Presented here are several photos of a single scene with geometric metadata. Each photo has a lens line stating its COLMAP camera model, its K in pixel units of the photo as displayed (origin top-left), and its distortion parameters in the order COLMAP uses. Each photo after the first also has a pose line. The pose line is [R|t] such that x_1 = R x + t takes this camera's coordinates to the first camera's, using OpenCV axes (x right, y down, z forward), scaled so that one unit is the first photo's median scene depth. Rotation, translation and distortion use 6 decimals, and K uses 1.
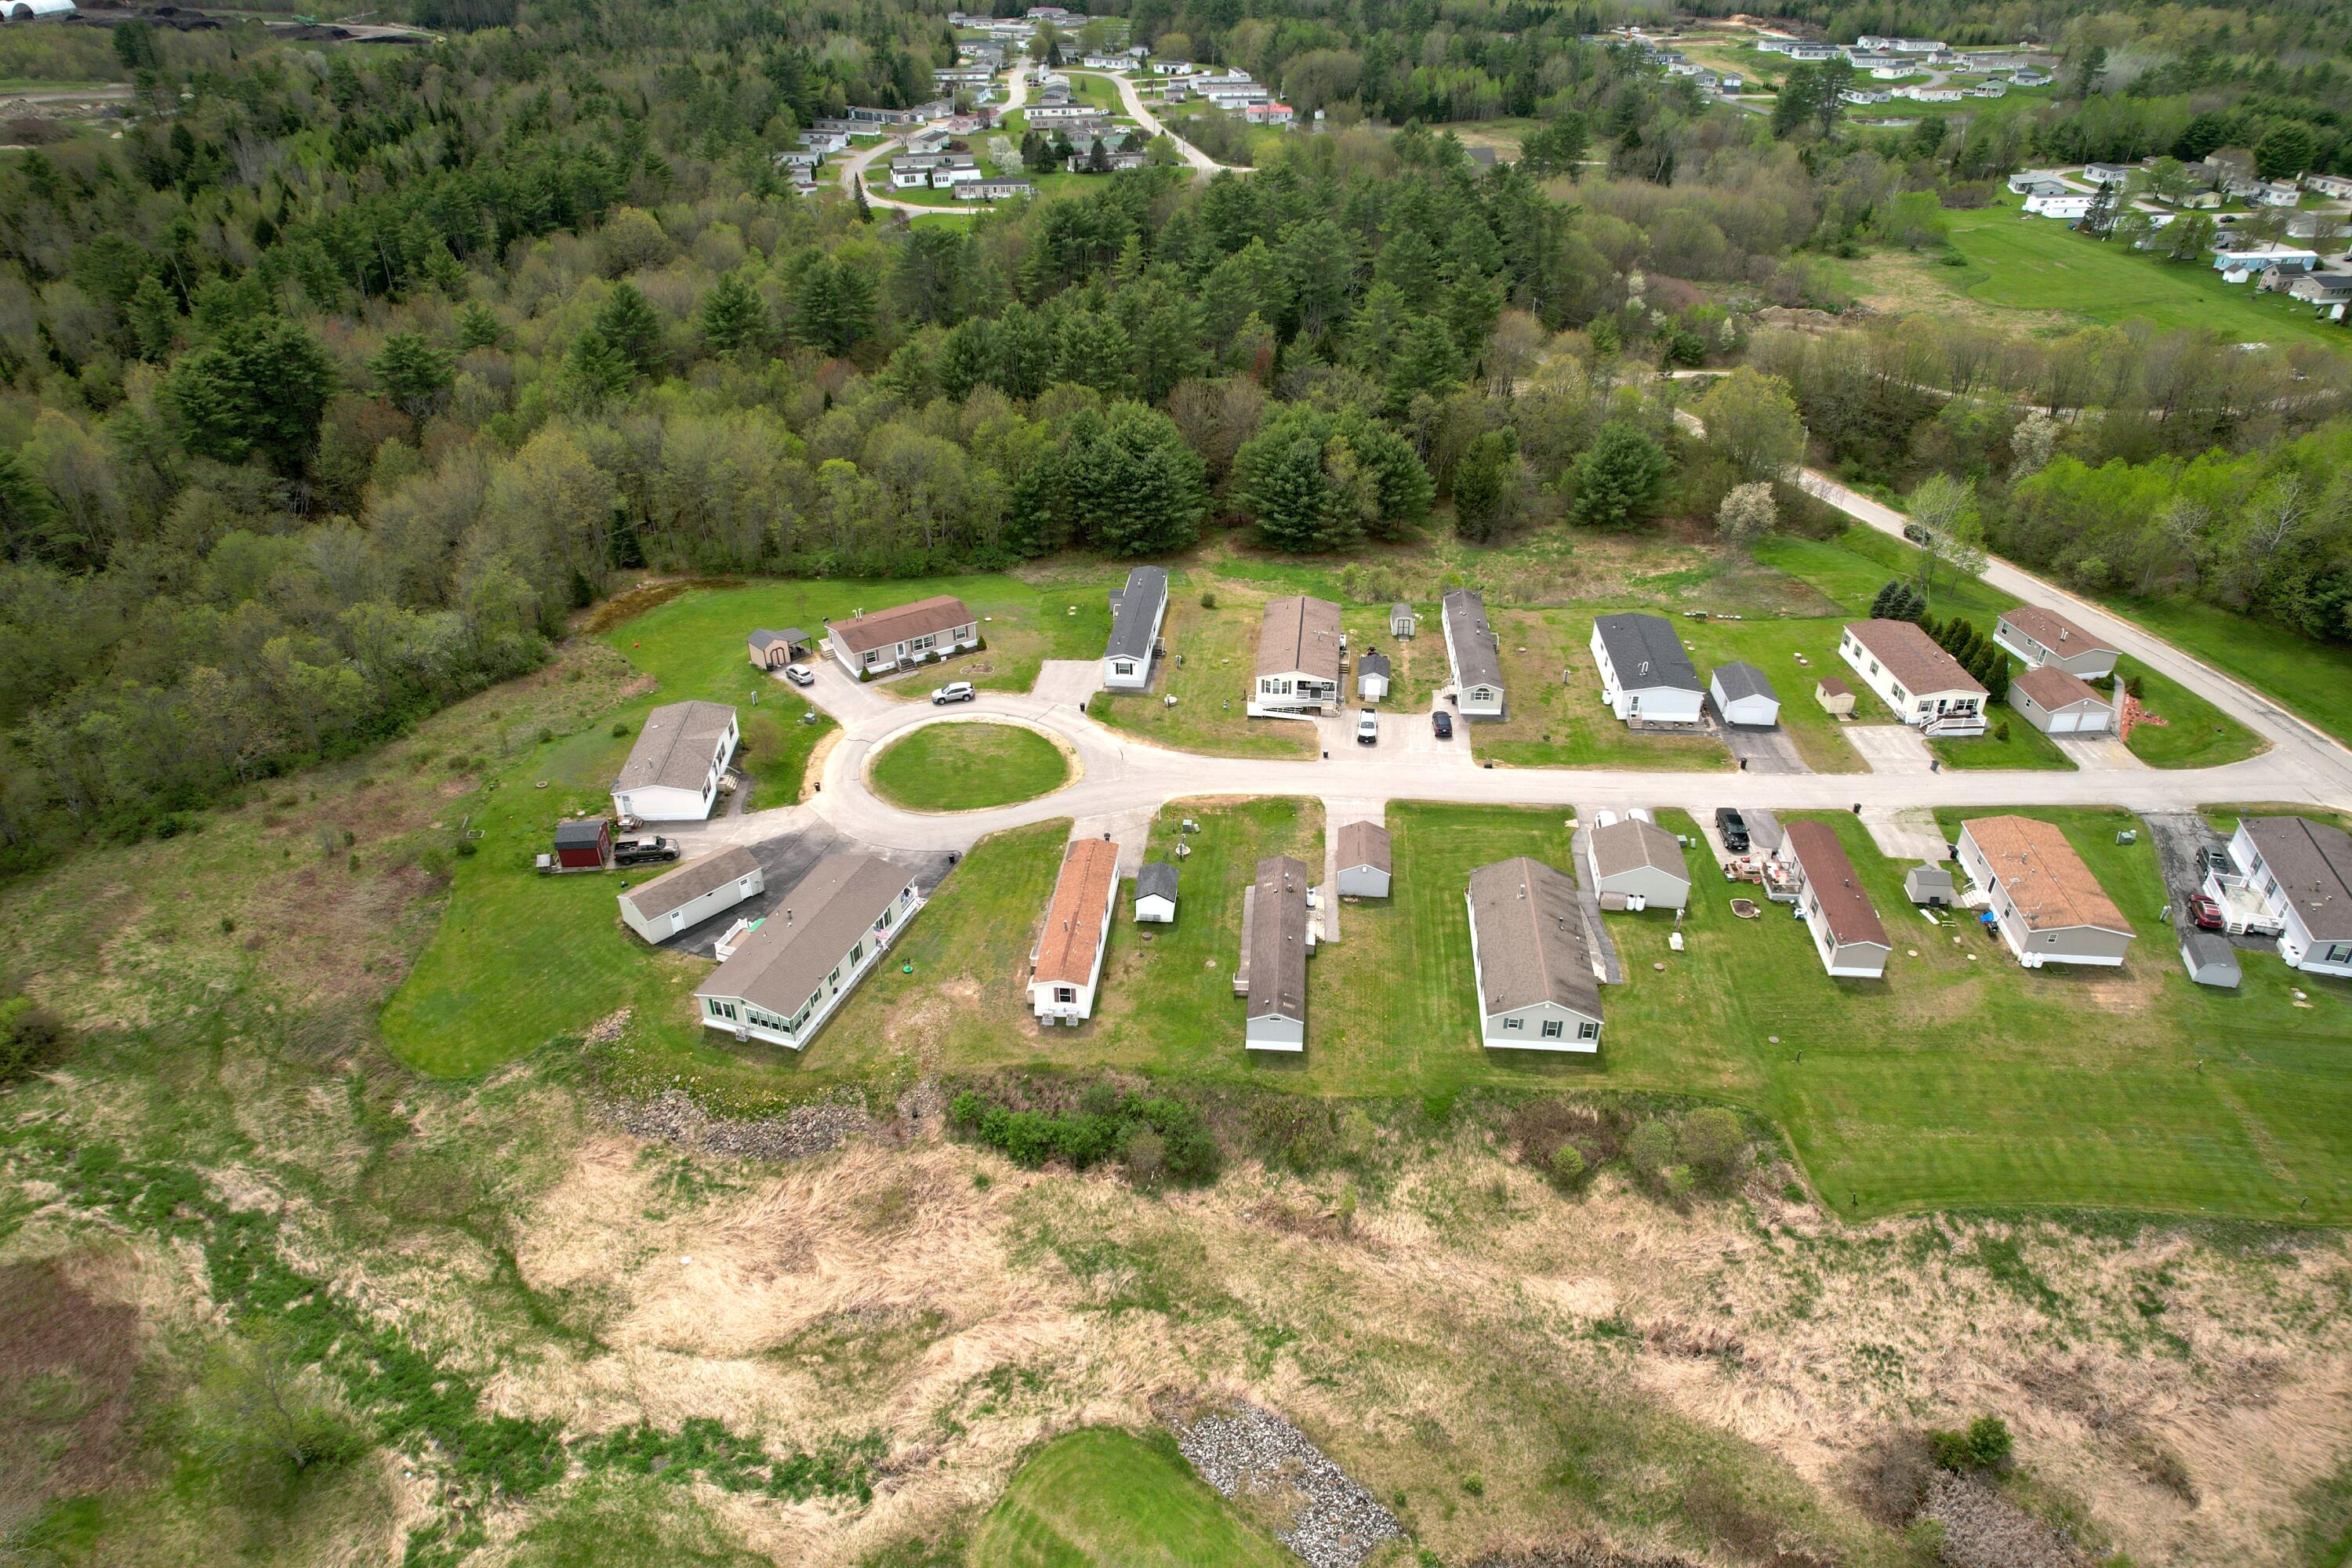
lens RADIAL K [[1503.7, 0, 1193.1], [0, 1503.7, 786.2], [0, 0, 1]] dist [-0.061950, 0.041032]
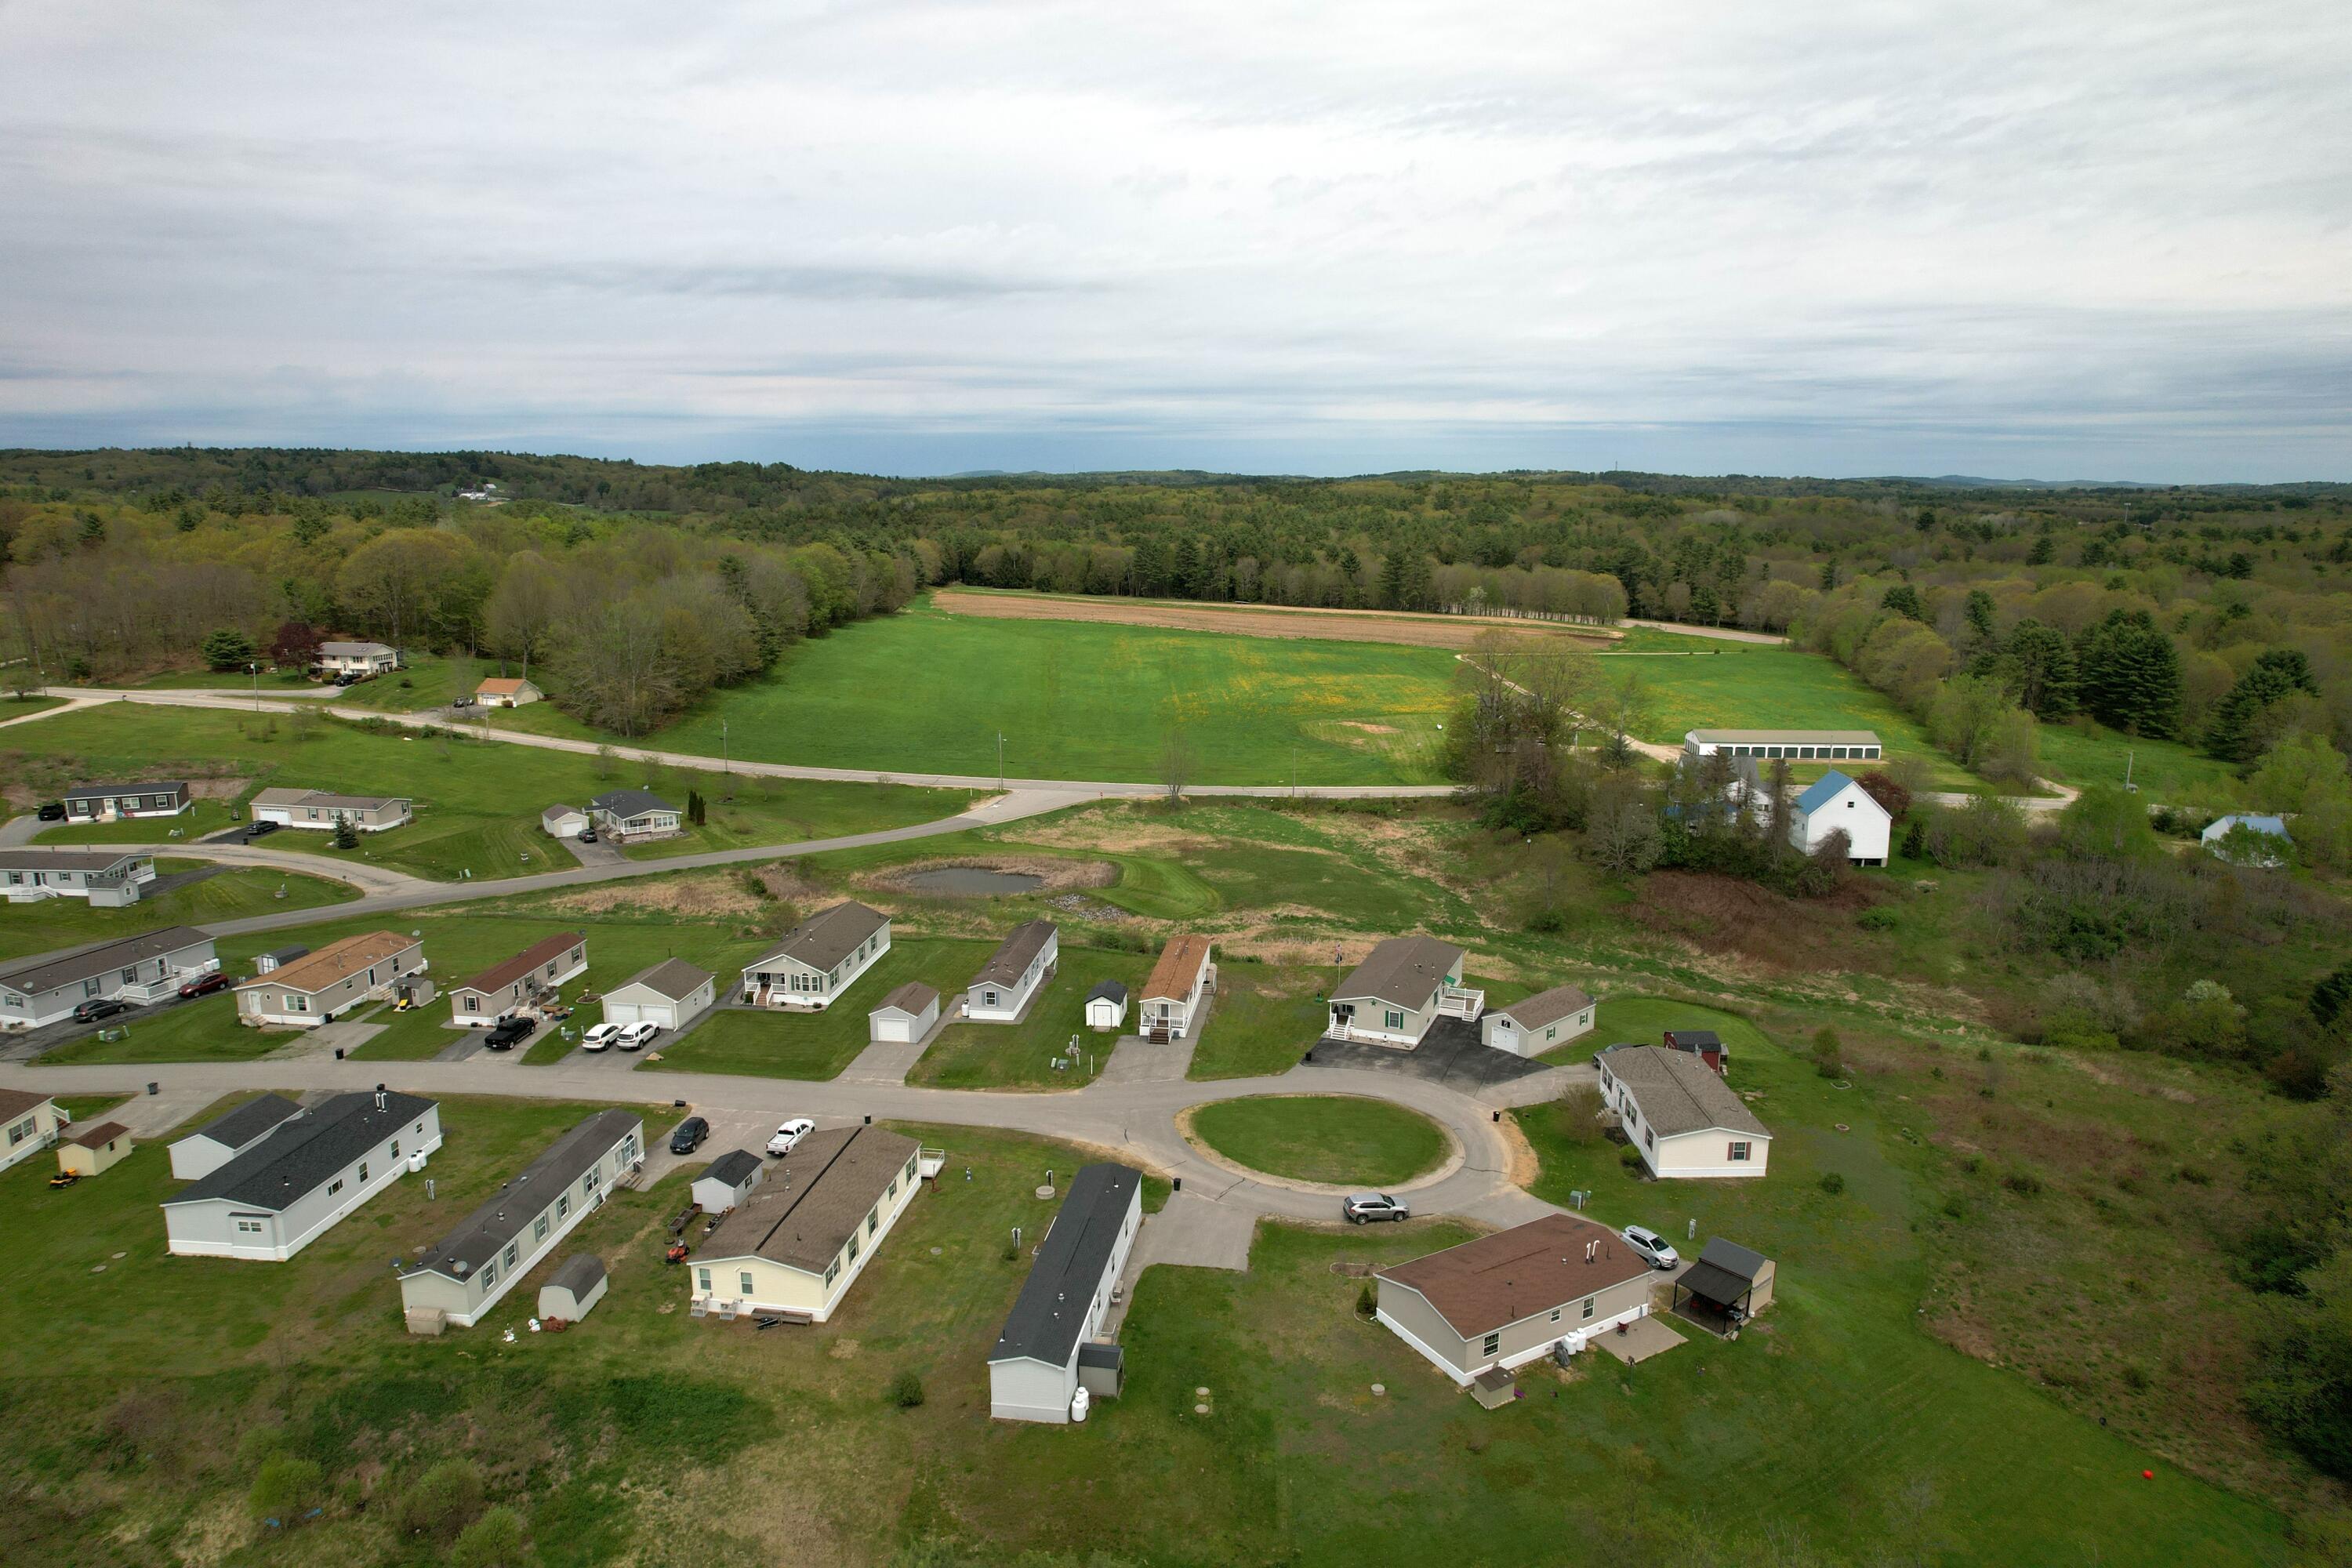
lens RADIAL K [[1503.7, 0, 1193.1], [0, 1503.7, 786.2], [0, 0, 1]] dist [-0.061950, 0.041032]
pose [[-0.998997, -0.015491, 0.042013, -0.118076], [0.017790, 0.723711, 0.689873, -0.721538], [-0.041092, 0.689929, -0.722710, 1.513723]]
